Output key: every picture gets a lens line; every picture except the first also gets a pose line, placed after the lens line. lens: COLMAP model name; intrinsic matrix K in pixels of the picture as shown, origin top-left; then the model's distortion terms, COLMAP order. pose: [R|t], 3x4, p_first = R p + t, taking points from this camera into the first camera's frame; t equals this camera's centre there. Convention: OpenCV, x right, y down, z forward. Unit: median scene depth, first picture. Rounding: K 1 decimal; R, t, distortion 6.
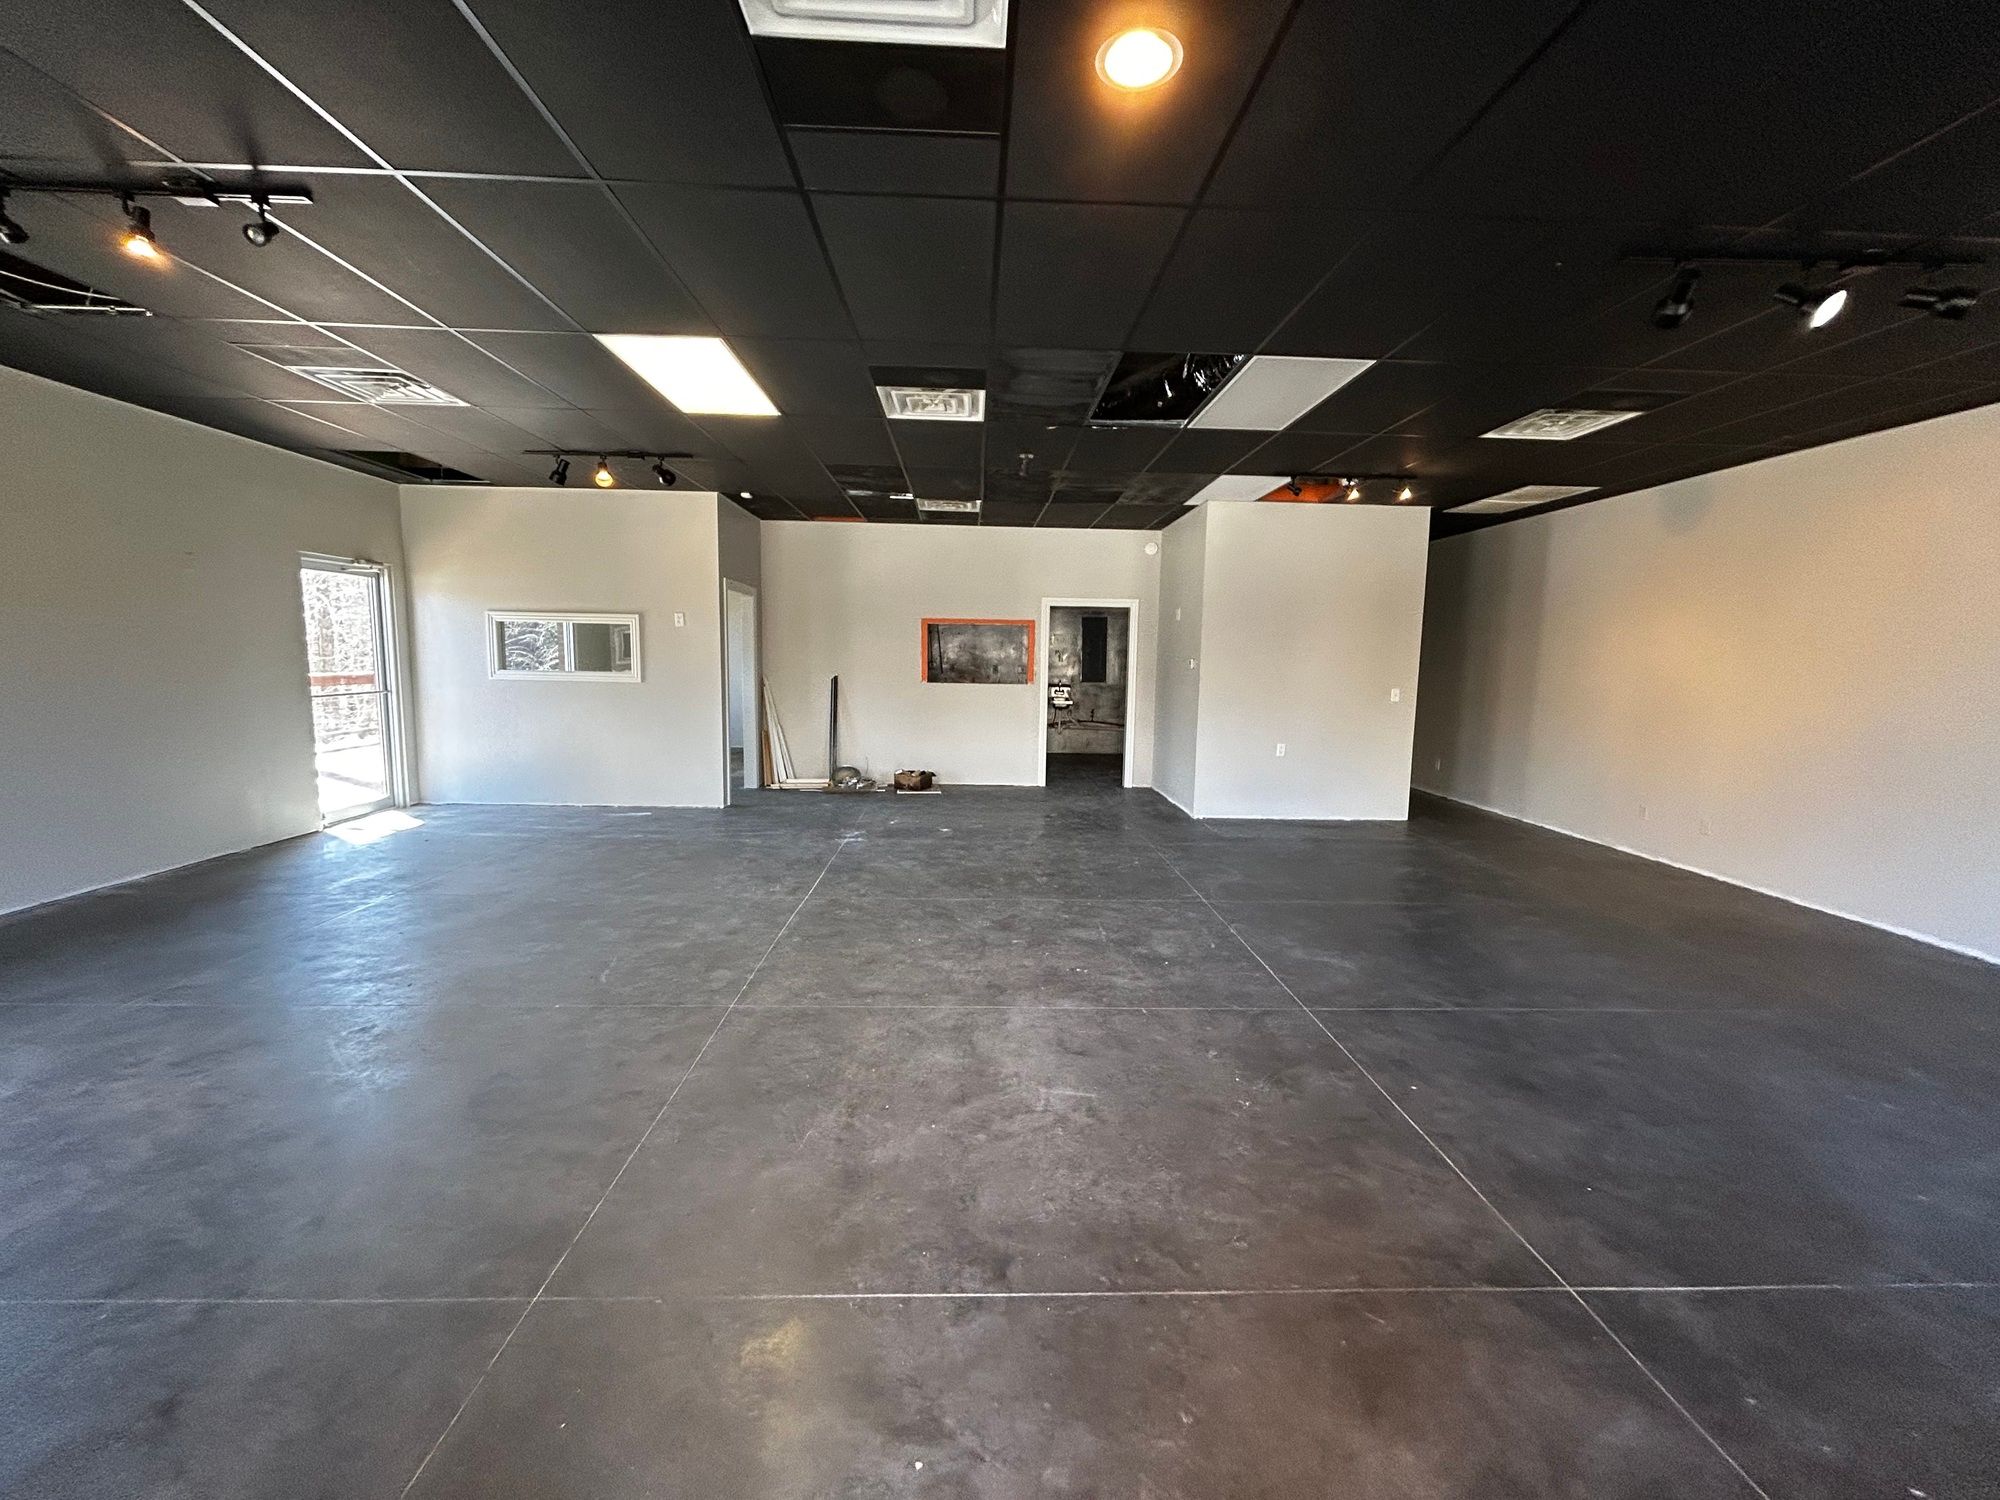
lens RADIAL K [[803.6, 0, 999.7], [0, 803.6, 749.7], [0, 0, 1]] dist [-0.000975, 0.000863]
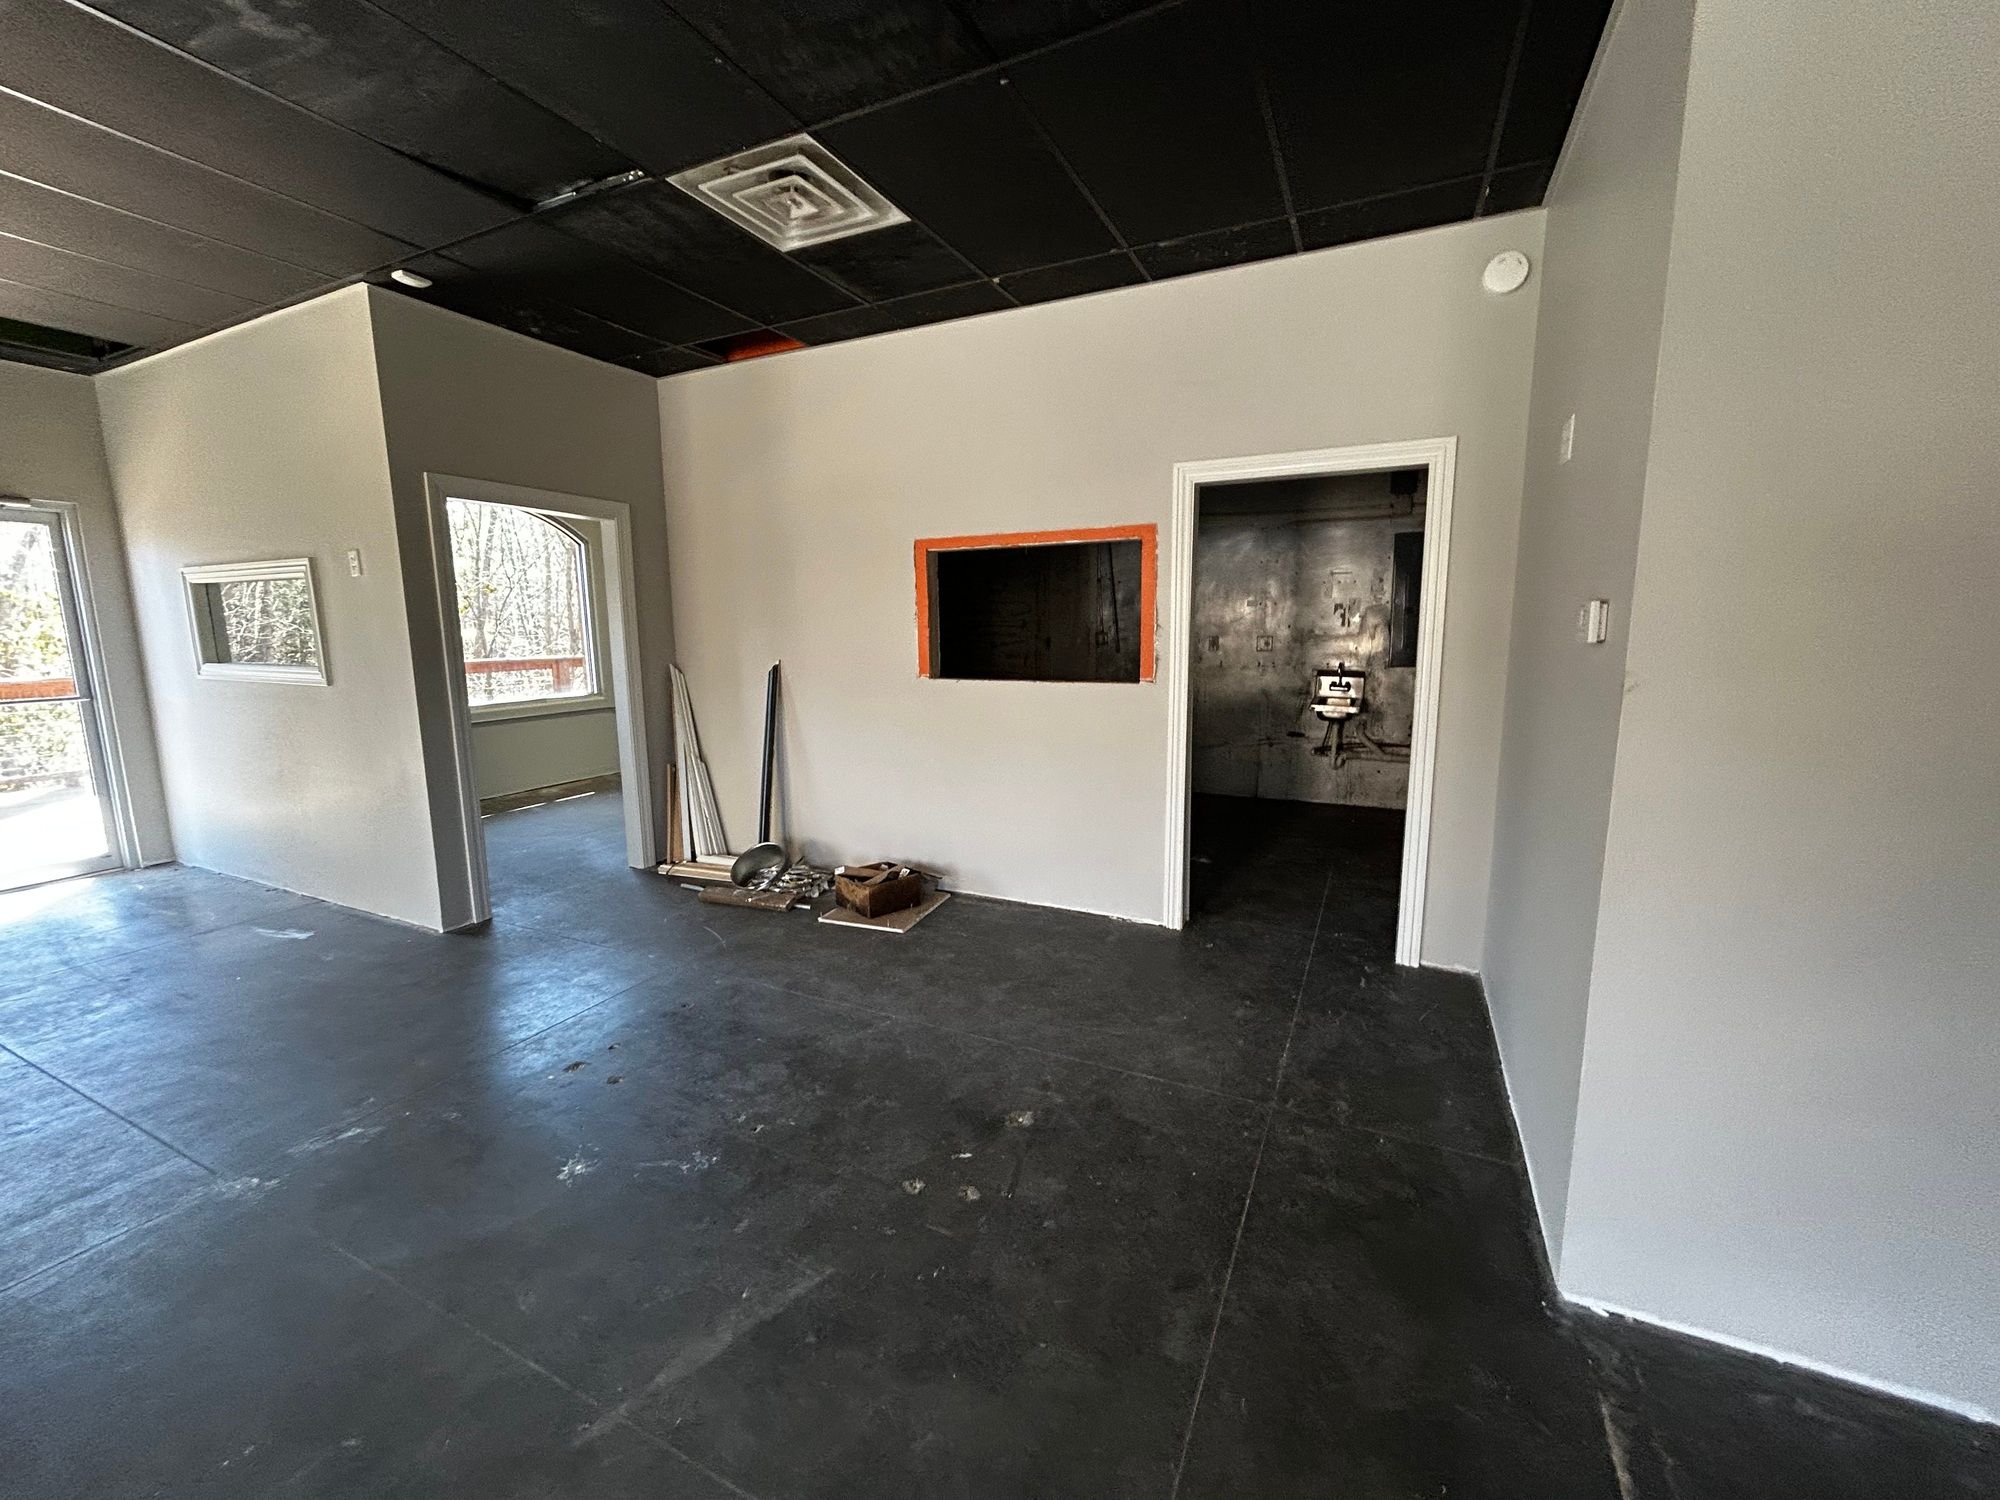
lens RADIAL K [[803.6, 0, 1003.3], [0, 803.6, 744.1], [0, 0, 1]] dist [-0.000975, 0.000863]
pose [[0.885125, 0.043666, -0.463299, 0.164480], [-0.030214, 0.998880, 0.036421, -0.063000], [0.464371, -0.018239, 0.885453, 0.599285]]
